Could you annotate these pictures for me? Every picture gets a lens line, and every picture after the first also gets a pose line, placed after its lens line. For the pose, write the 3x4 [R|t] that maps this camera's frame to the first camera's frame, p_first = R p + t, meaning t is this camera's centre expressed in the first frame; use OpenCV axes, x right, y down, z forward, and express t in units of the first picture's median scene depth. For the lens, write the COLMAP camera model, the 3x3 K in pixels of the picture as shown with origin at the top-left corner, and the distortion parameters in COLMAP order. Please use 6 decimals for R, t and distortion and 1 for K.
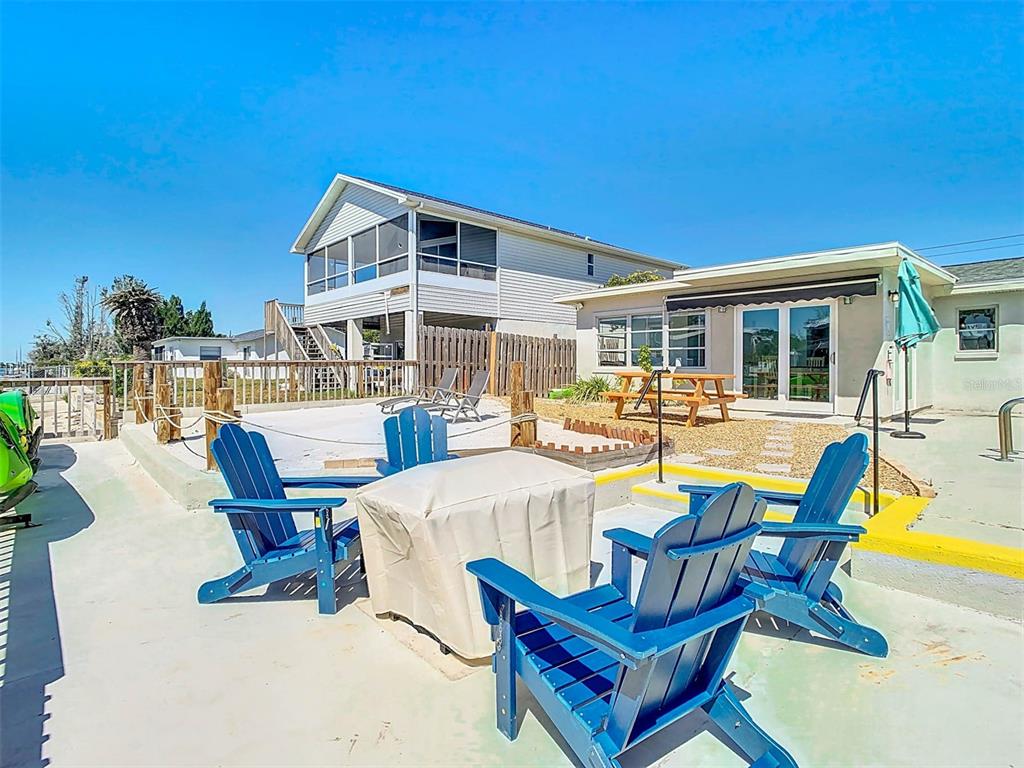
lens RADIAL K [[535.6, 0, 508.1], [0, 535.6, 369.5], [0, 0, 1]] dist [-0.026939, -0.000667]
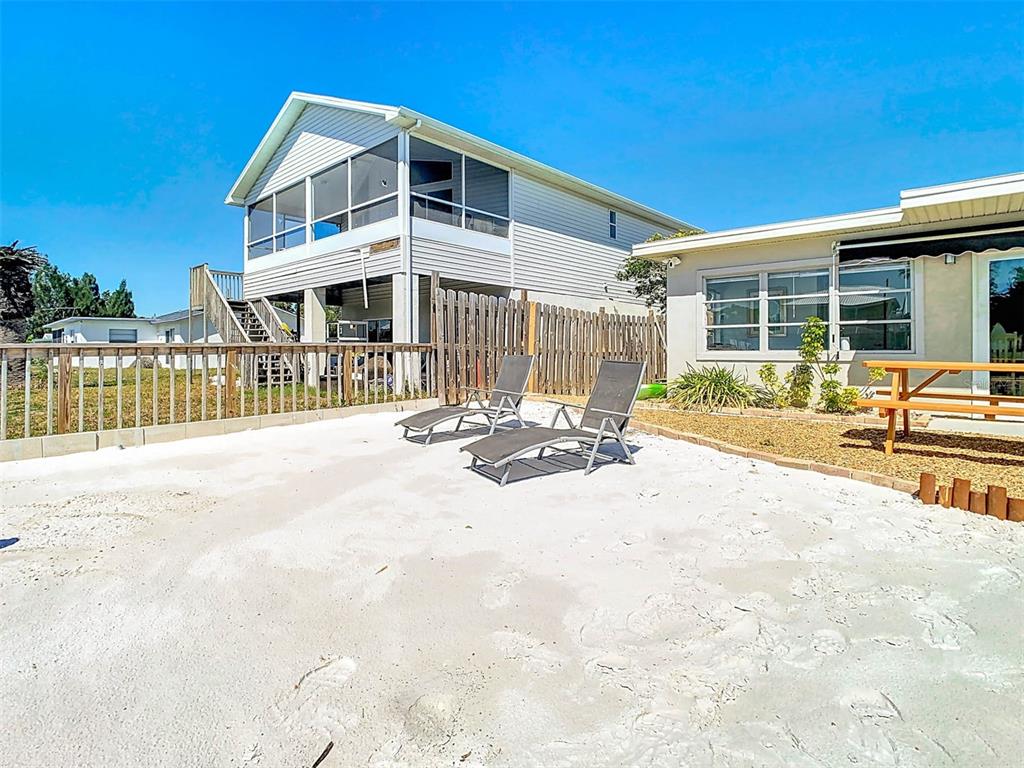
lens RADIAL K [[541.7, 0, 504.6], [0, 541.7, 351.2], [0, 0, 1]] dist [-0.064037, 0.035712]
pose [[0.995240, -0.005425, 0.097300, -0.107543], [0.006003, 0.999966, -0.005648, -0.002253], [-0.097266, 0.006205, 0.995239, 0.256853]]
